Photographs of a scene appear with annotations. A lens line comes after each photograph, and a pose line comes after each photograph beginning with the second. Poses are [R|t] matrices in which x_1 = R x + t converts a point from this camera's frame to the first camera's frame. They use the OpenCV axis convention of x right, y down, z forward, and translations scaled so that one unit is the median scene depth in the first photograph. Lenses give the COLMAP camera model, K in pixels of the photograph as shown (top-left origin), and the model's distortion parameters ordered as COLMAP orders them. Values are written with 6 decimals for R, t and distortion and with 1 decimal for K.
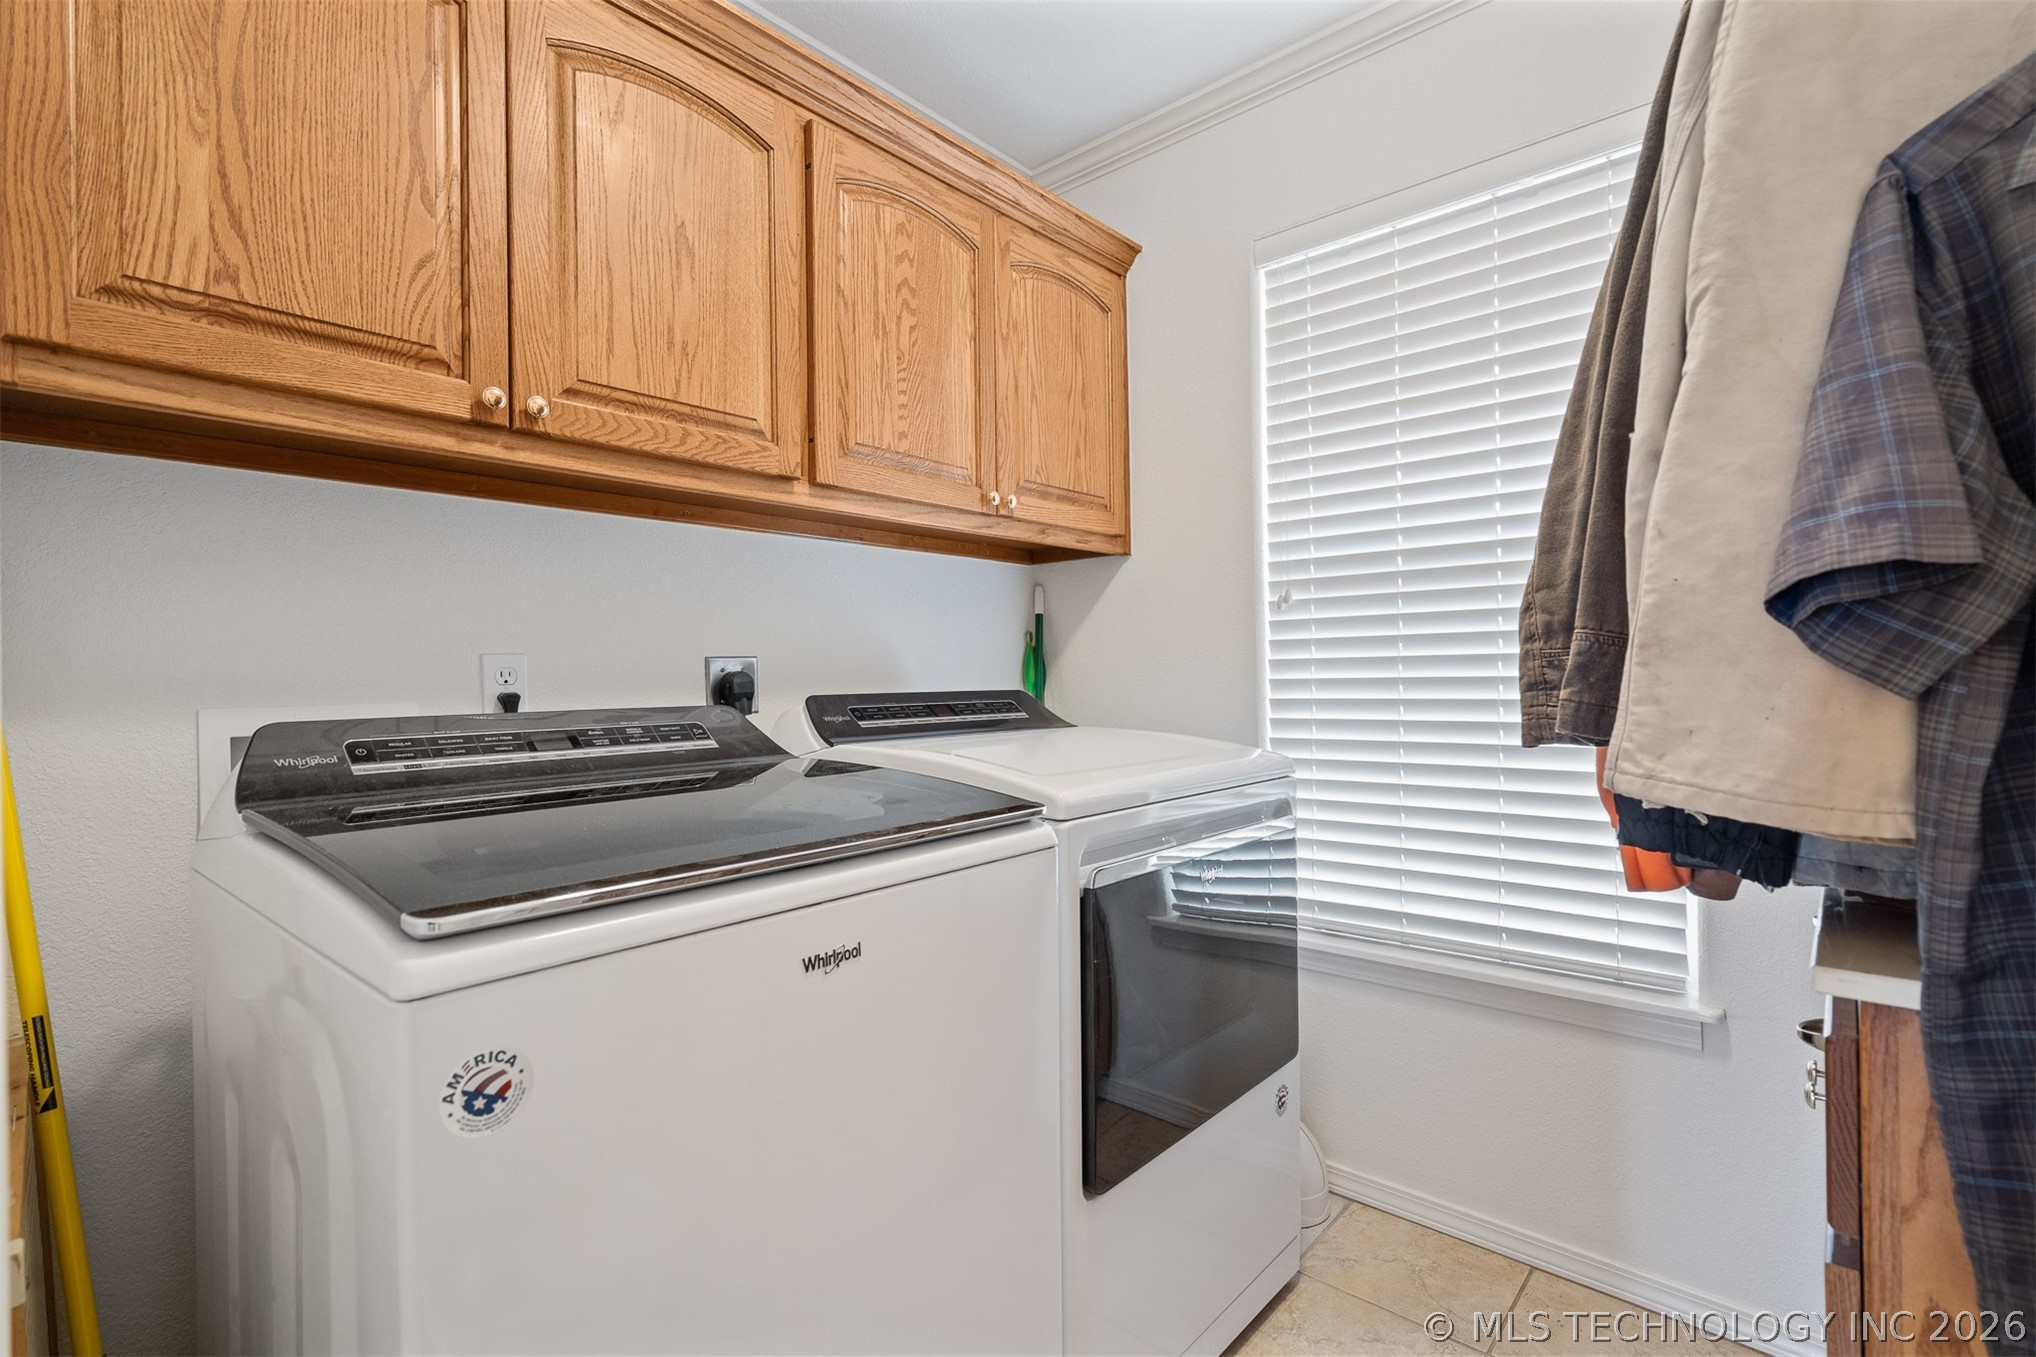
lens RADIAL K [[947.5, 0, 1011.7], [0, 947.5, 644.9], [0, 0, 1]] dist [-0.025523, 0.008009]
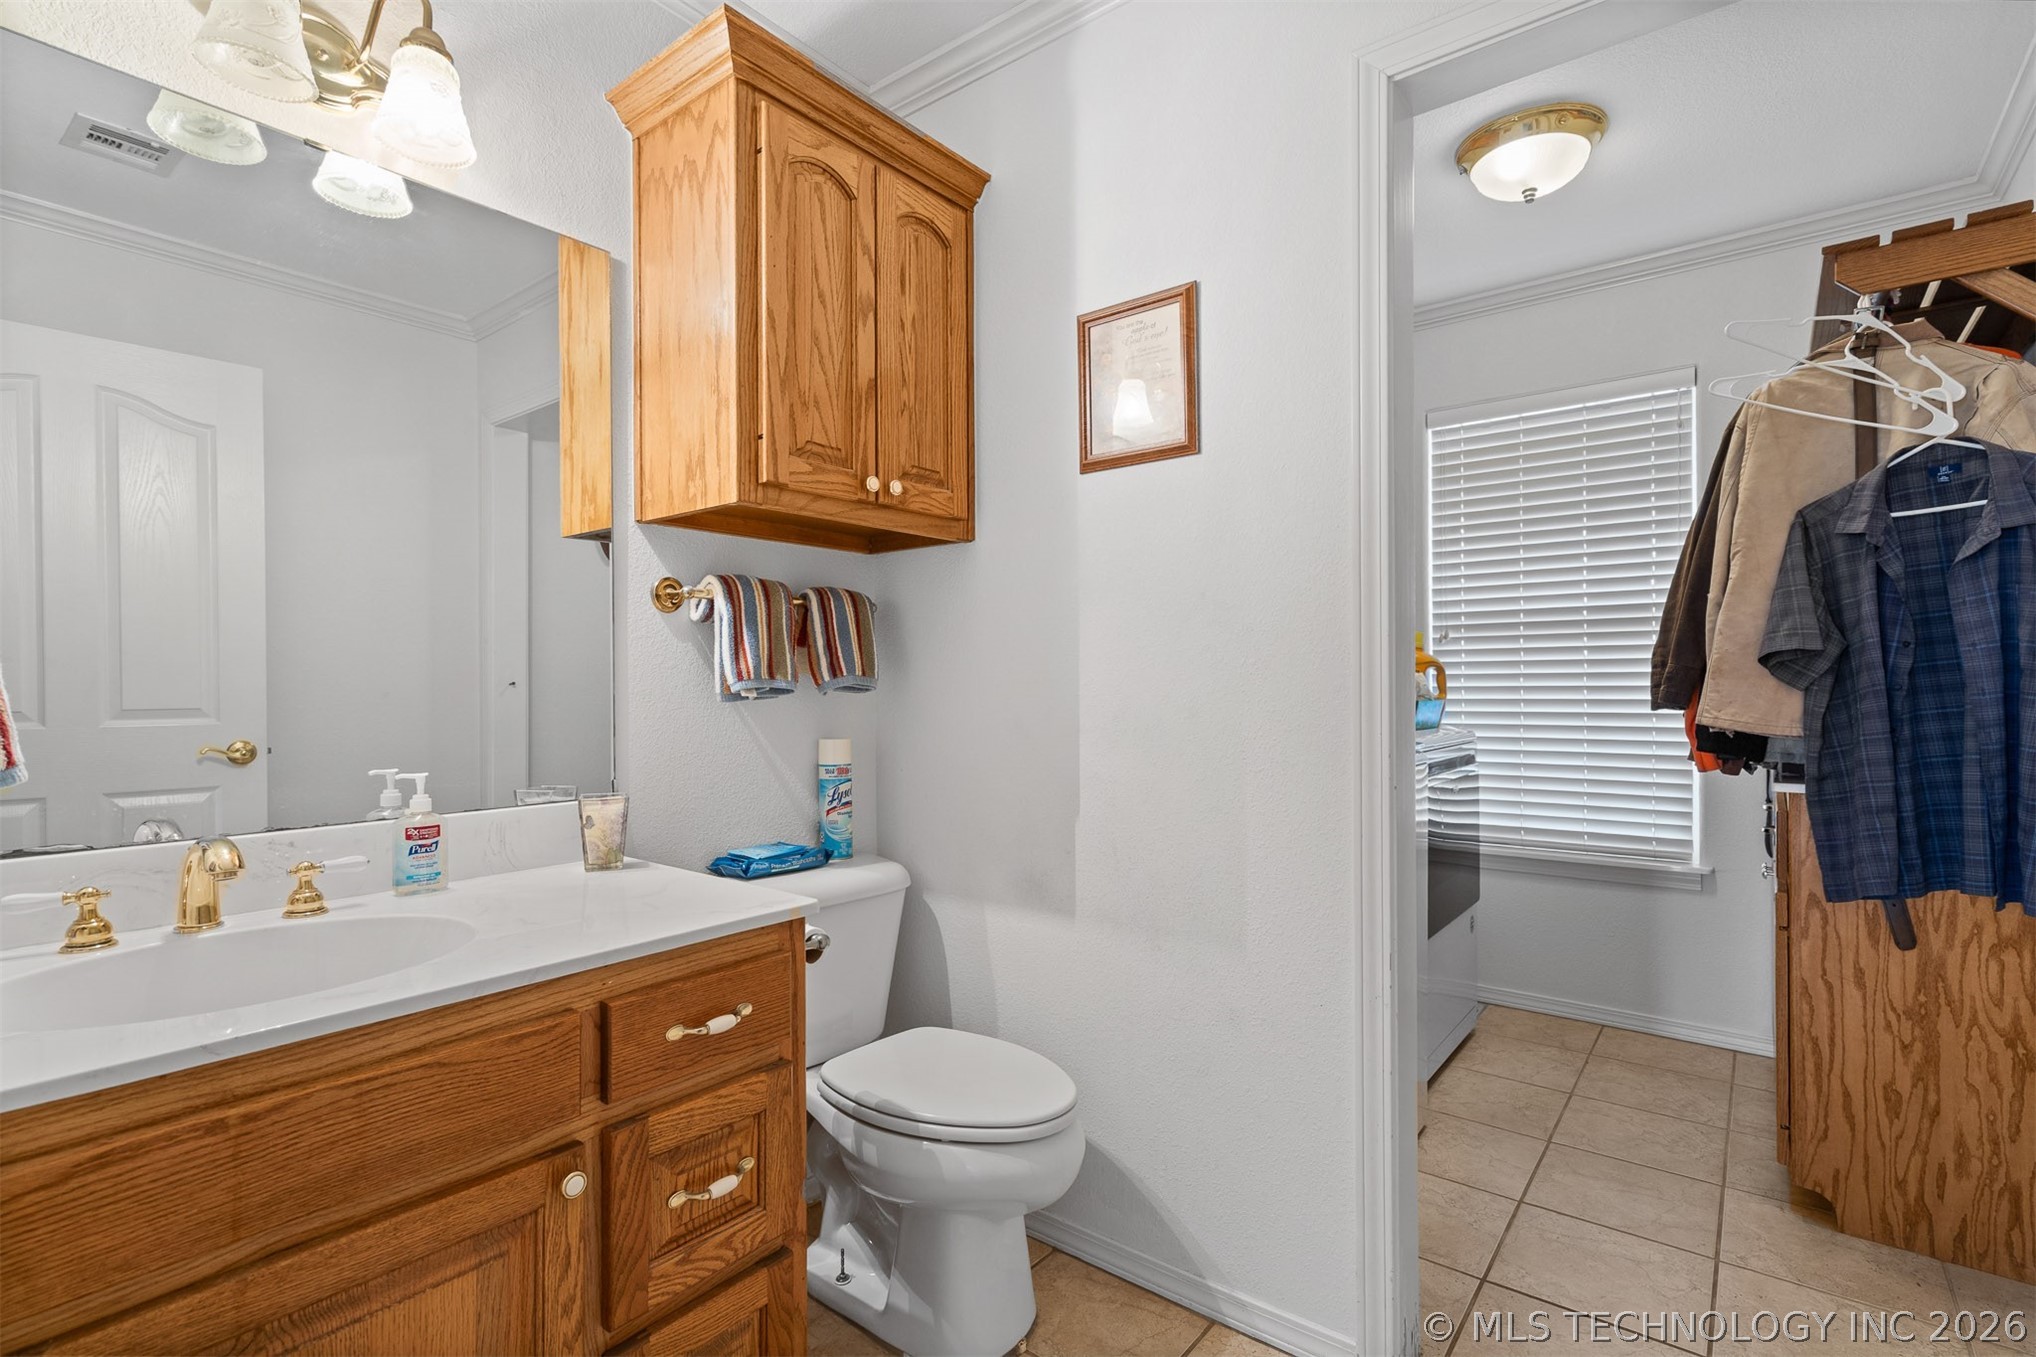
lens RADIAL K [[965.0, 0, 1025.0], [0, 965.0, 649.7], [0, 0, 1]] dist [0.001055, 0.000389]
pose [[0.997158, 0.015169, 0.073789, -1.513963], [-0.014829, 0.999877, -0.005144, -0.019257], [-0.073858, 0.004035, 0.997261, -1.643162]]
